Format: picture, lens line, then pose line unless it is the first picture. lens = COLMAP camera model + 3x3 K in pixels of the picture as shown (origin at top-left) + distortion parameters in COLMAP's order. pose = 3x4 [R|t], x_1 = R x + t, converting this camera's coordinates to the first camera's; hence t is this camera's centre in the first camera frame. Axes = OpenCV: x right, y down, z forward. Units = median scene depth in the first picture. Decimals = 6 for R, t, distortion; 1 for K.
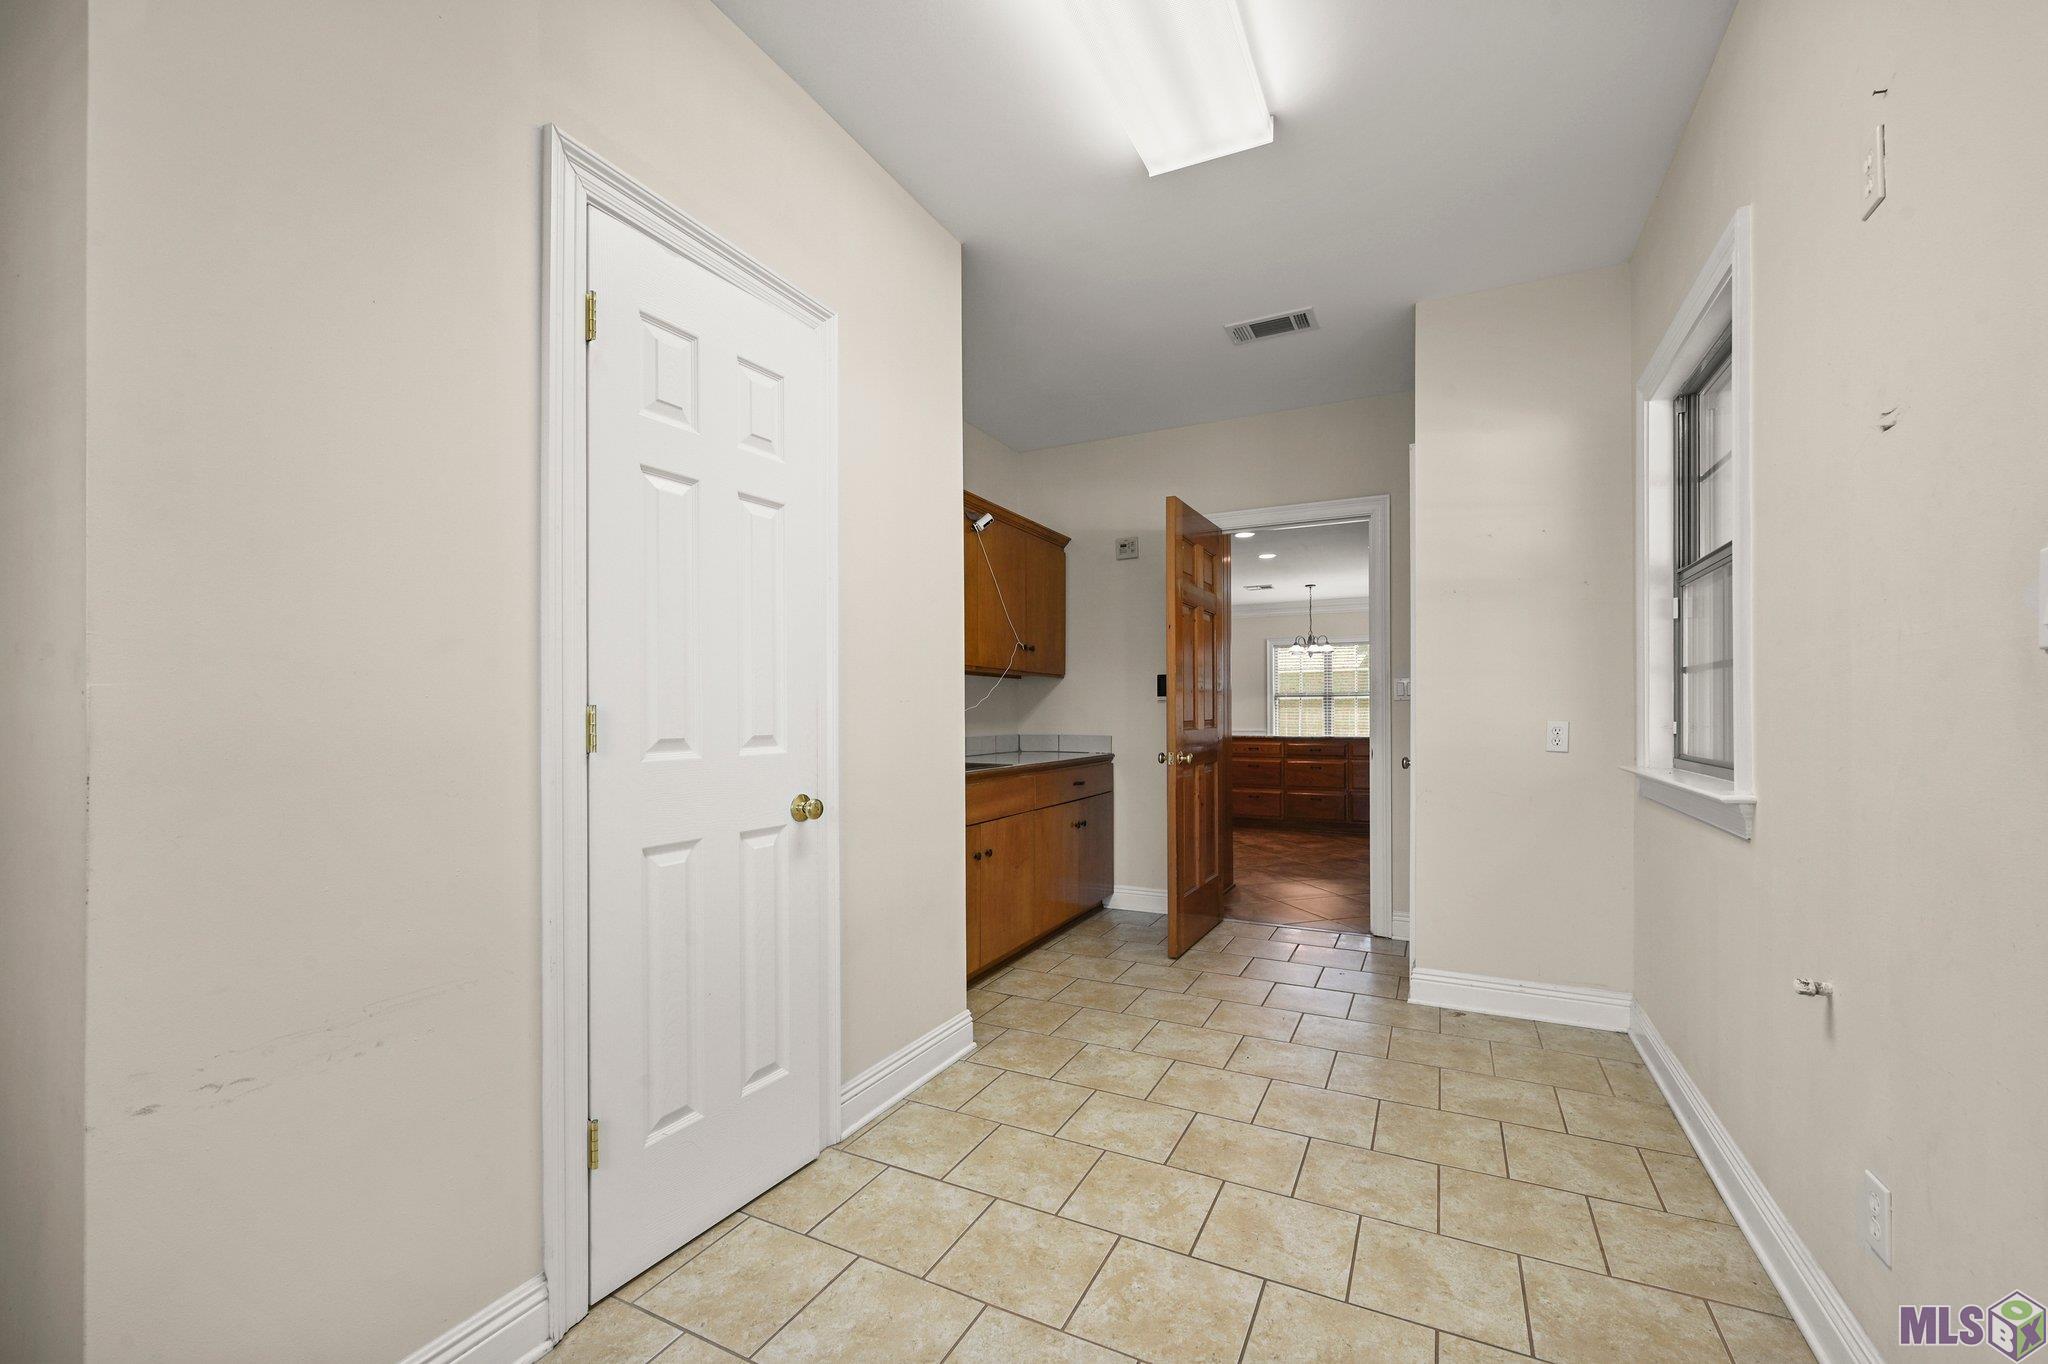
lens RADIAL K [[818.5, 0, 1024.7], [0, 818.5, 699.0], [0, 0, 1]] dist [-0.001512, 0.000347]
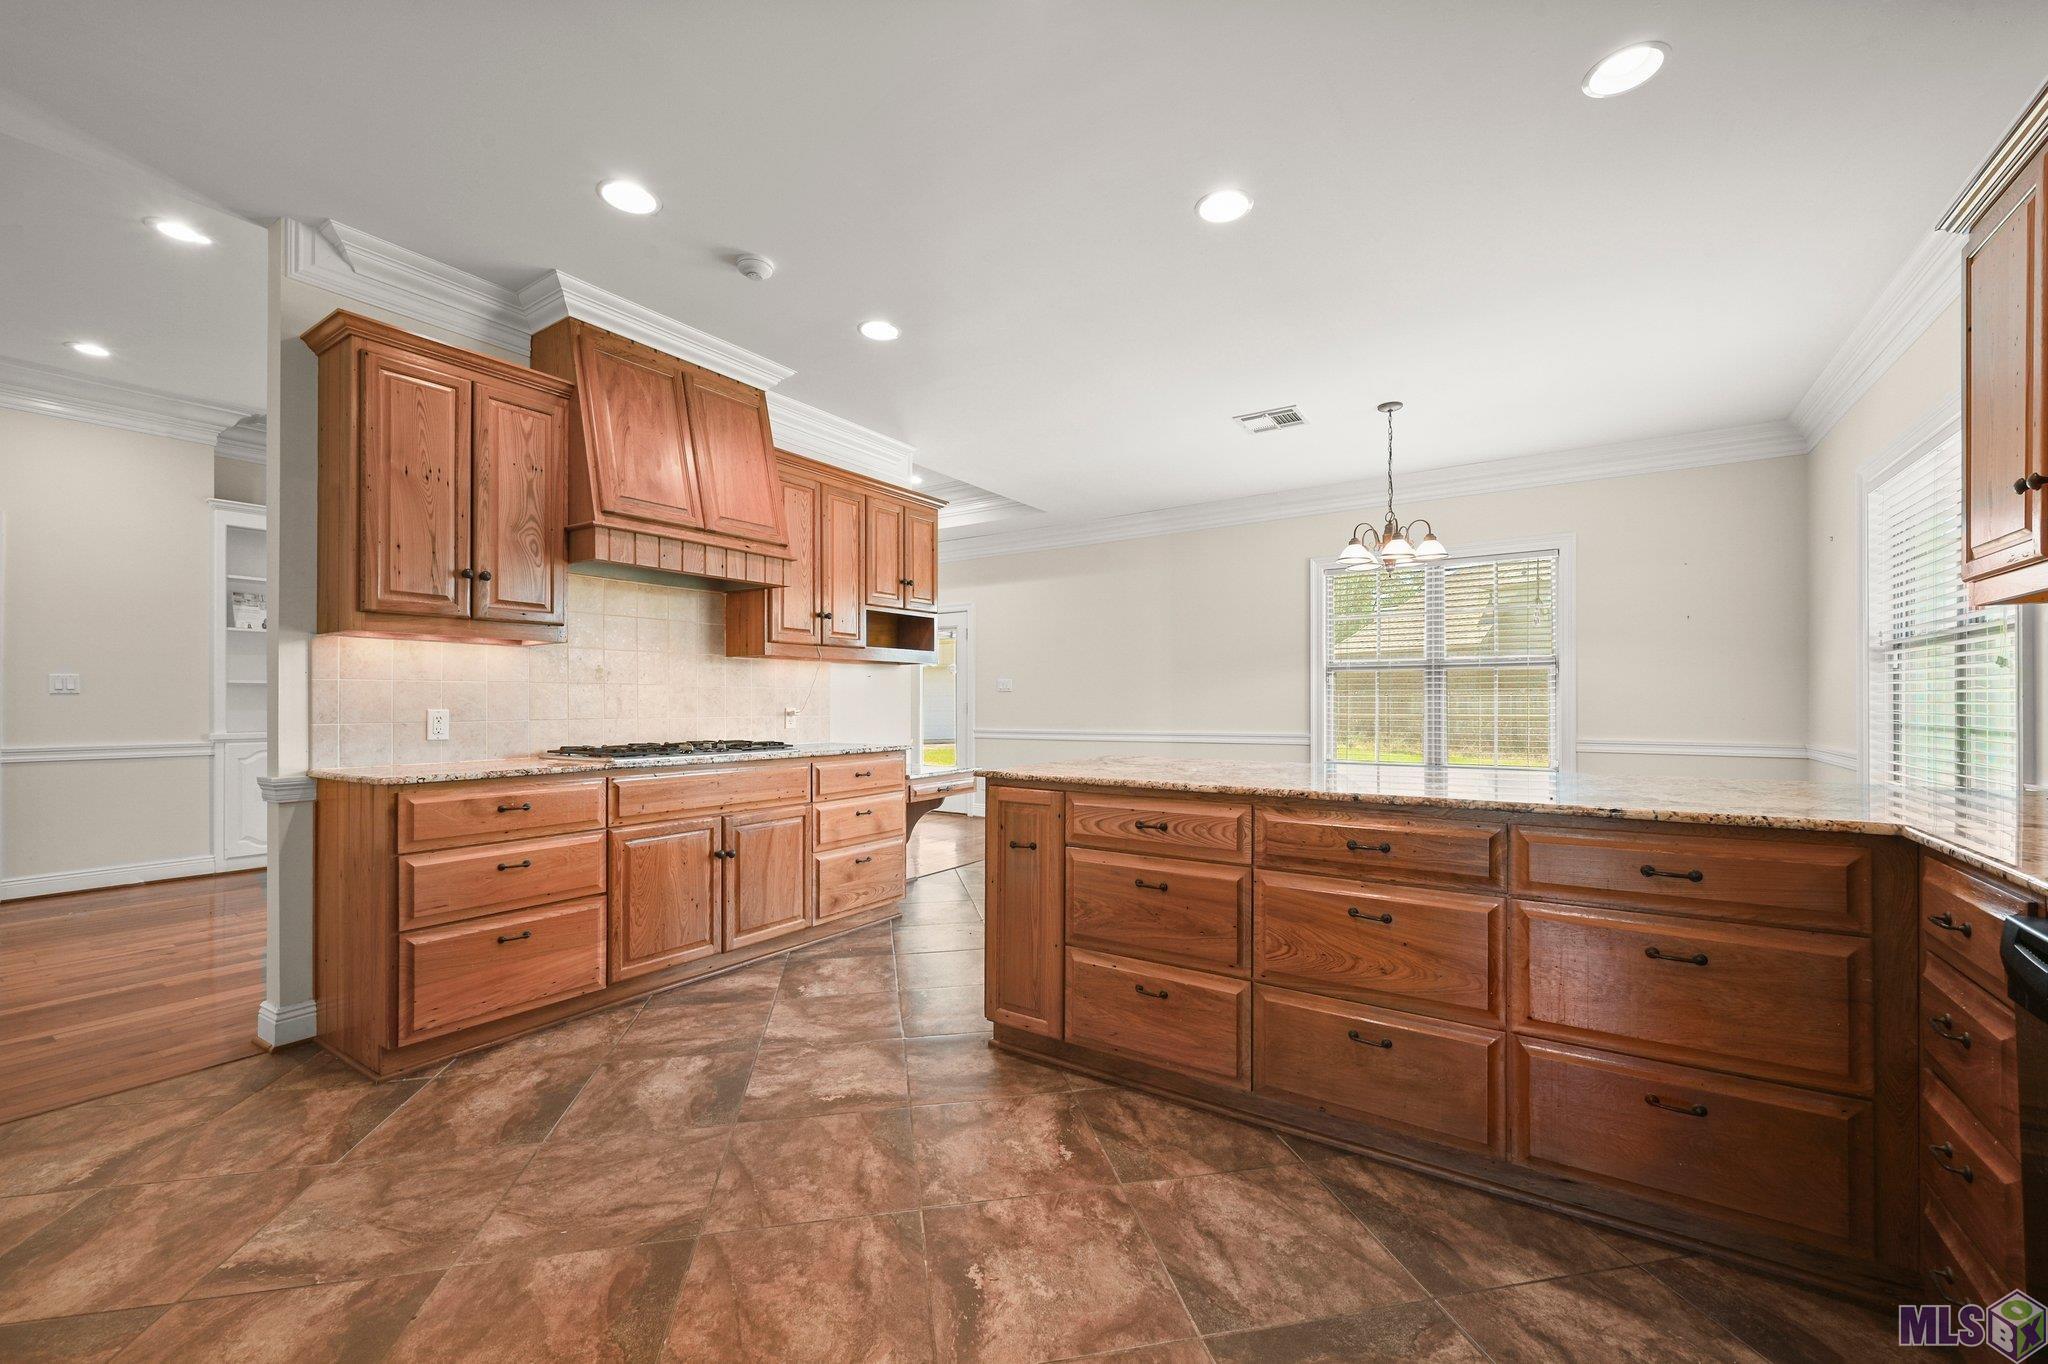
lens RADIAL K [[818.5, 0, 1023.4], [0, 818.5, 700.8], [0, 0, 1]] dist [-0.001512, 0.000347]
pose [[0.993711, 0.000712, -0.111977, 0.271155], [0.001436, 0.999817, 0.019096, 0.011118], [0.111970, -0.019137, 0.993527, 0.721019]]
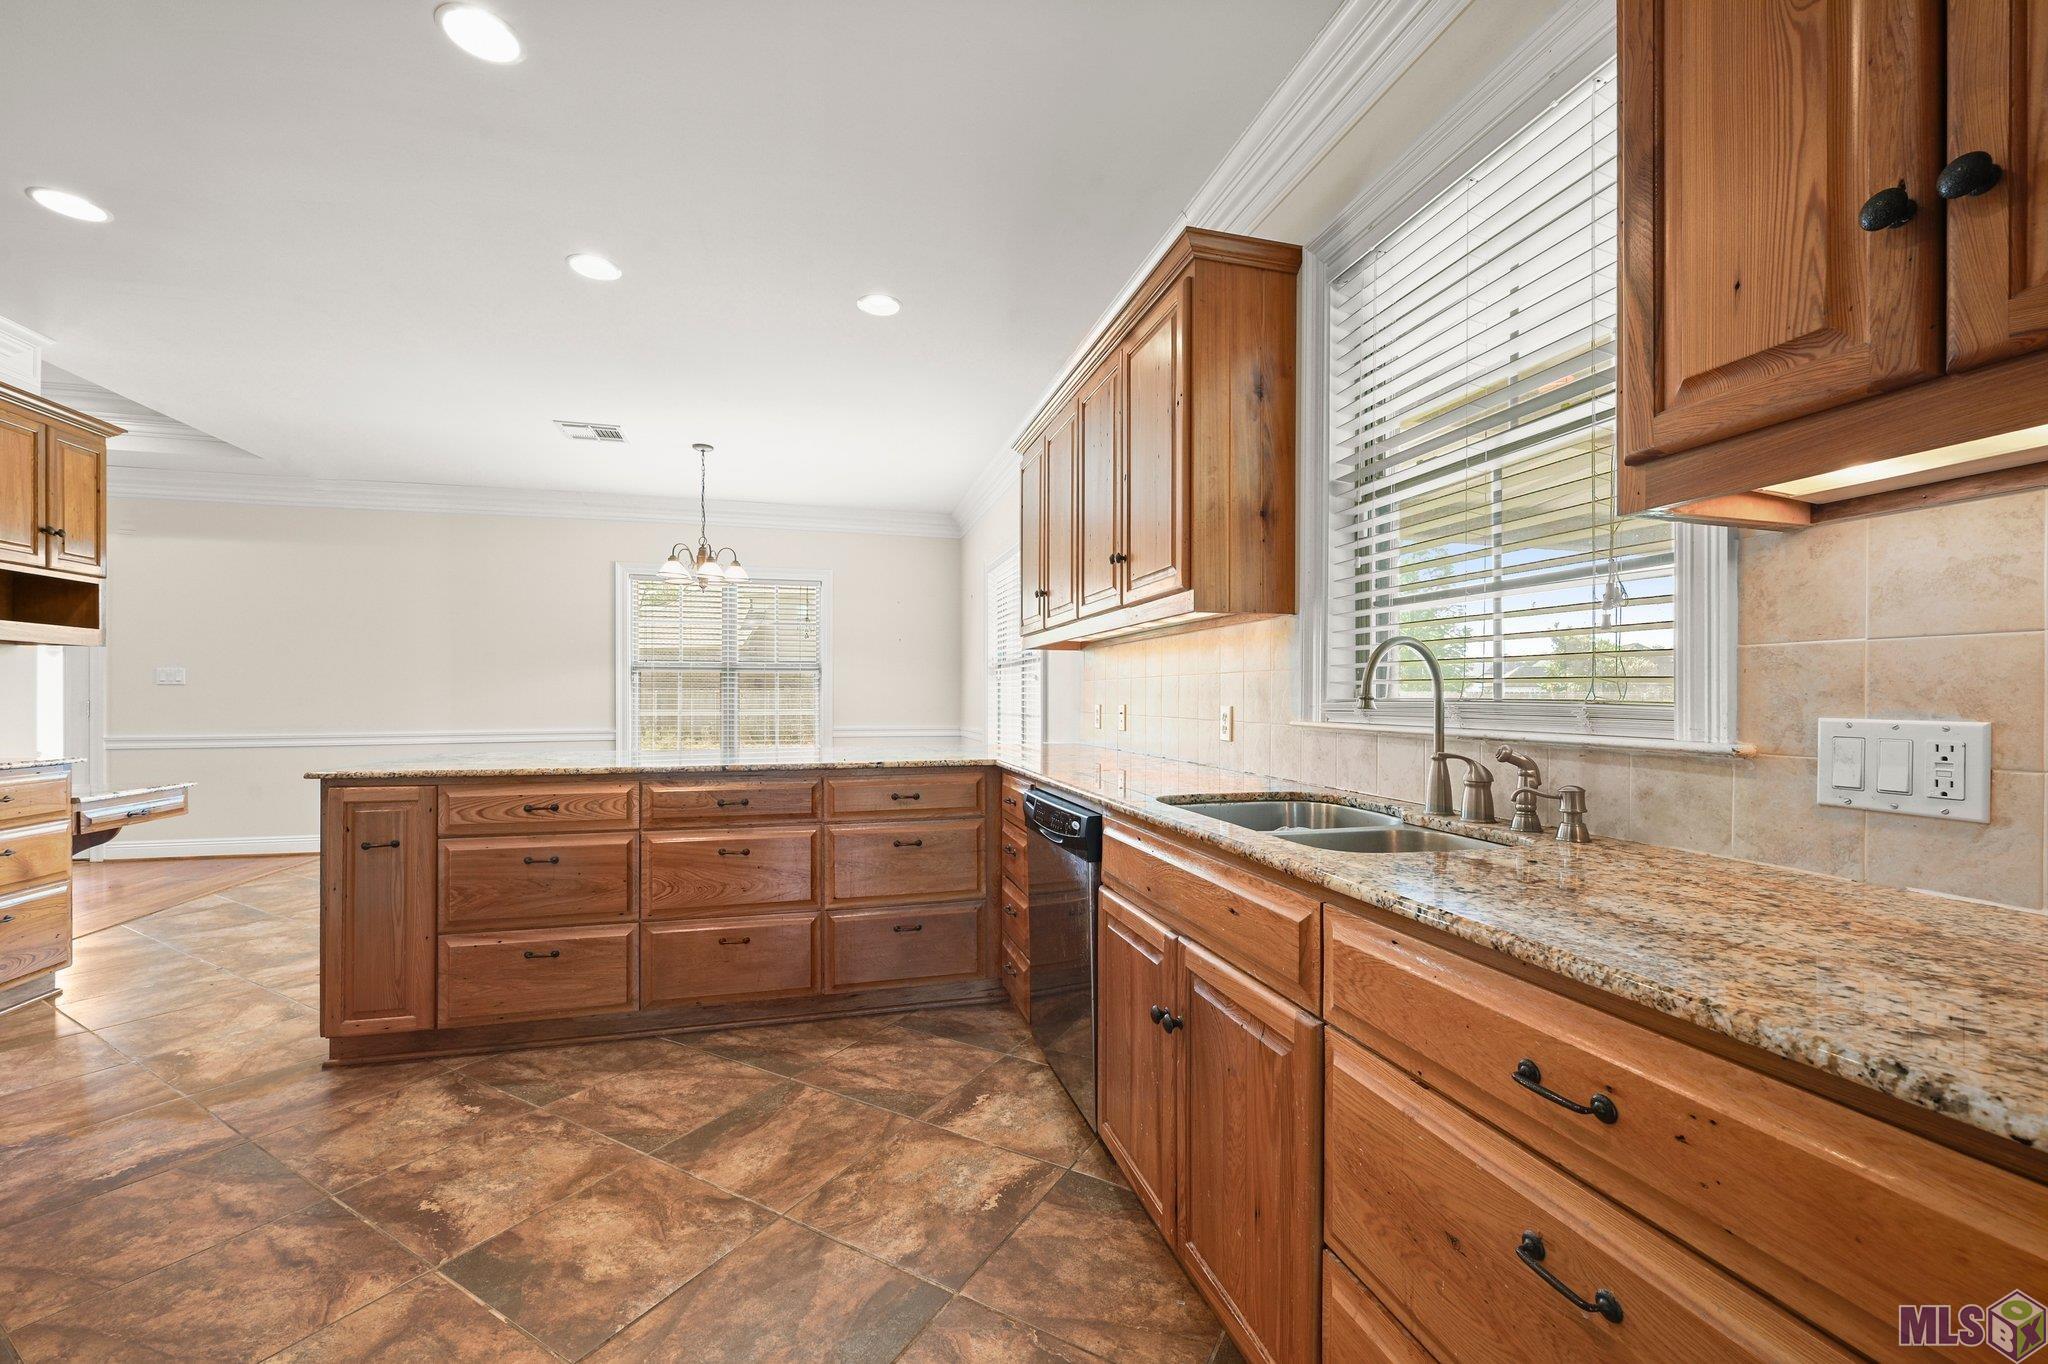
lens RADIAL K [[818.5, 0, 1030.8], [0, 818.5, 703.8], [0, 0, 1]] dist [-0.001512, 0.000347]
pose [[0.738697, -0.001722, 0.674035, 0.207353], [-0.015391, 0.999693, 0.019421, 0.009964], [-0.673861, -0.024720, 0.738444, 0.639780]]
